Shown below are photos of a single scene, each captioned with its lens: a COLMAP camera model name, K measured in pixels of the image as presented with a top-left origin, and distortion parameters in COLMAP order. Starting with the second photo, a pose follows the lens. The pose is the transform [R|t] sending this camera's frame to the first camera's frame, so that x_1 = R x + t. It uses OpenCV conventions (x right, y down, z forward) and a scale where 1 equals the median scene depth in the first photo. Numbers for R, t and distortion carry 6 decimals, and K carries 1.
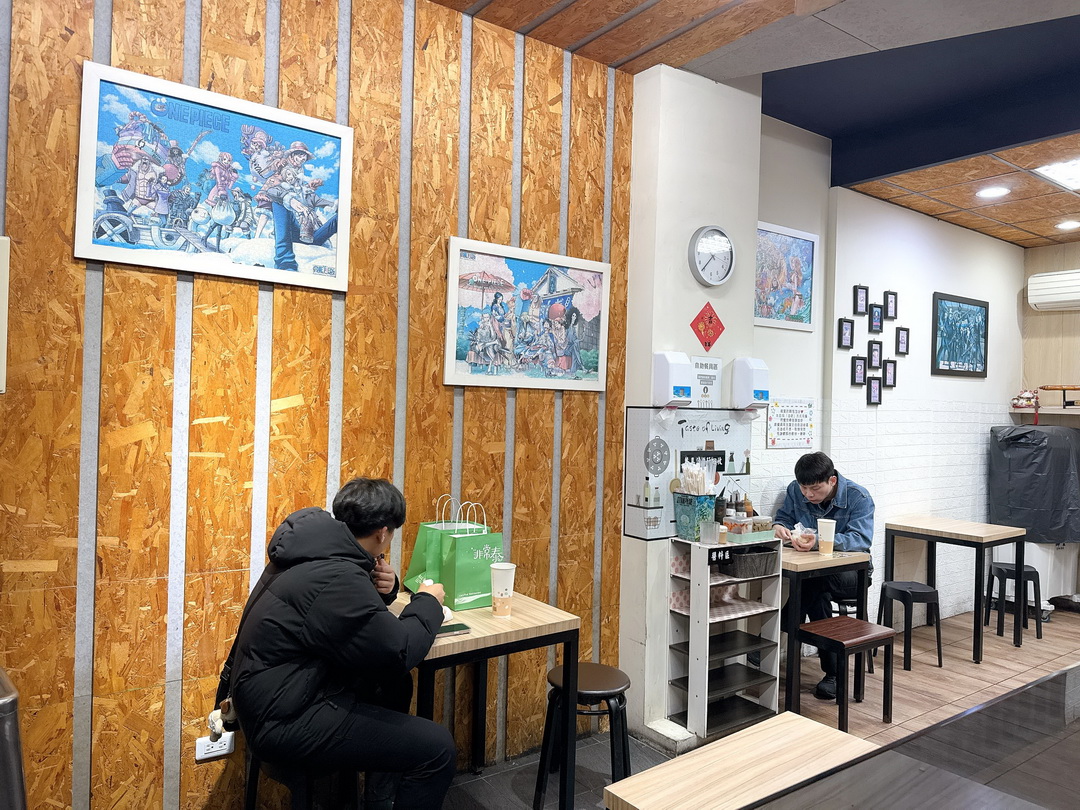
lens RADIAL K [[761.6, 0, 523.0], [0, 761.6, 411.0], [0, 0, 1]] dist [0.053712, -0.081926]
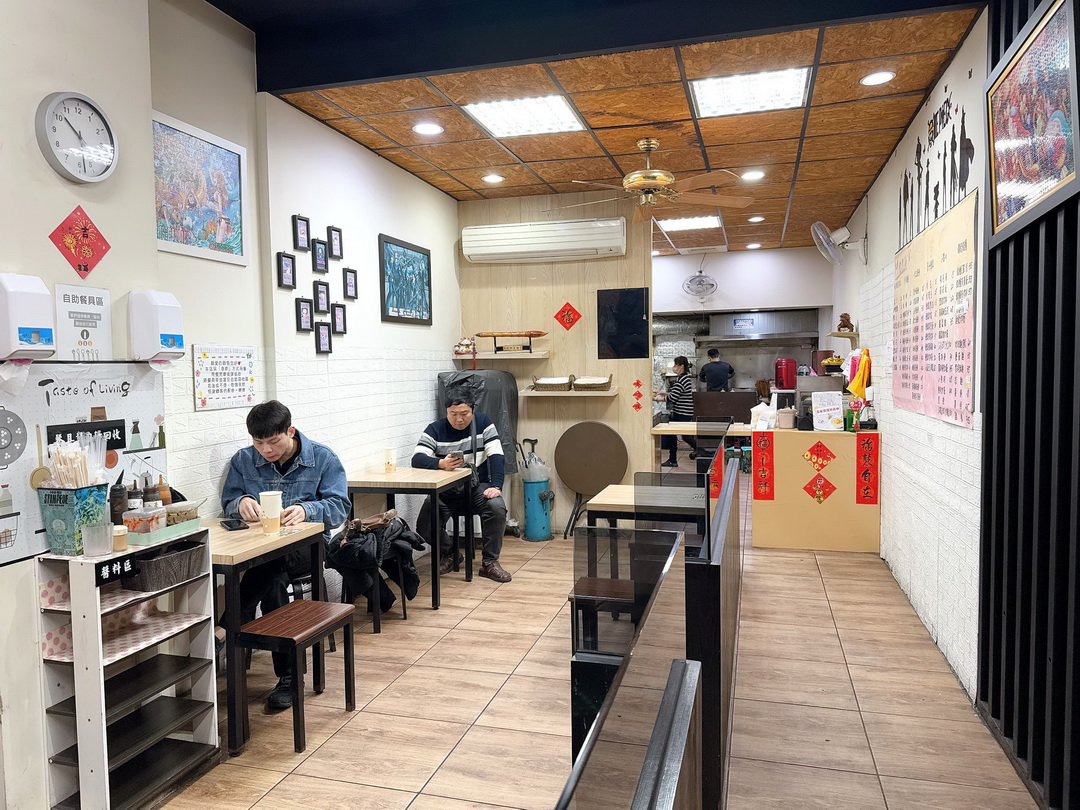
lens RADIAL K [[757.4, 0, 540.0], [0, 757.4, 405.0], [0, 0, 1]] dist [0.006856, -0.003817]
pose [[0.777847, -0.067090, 0.624863, 0.102442], [0.035730, 0.997398, 0.062612, 0.005960], [-0.627438, -0.026376, 0.778220, 0.159504]]
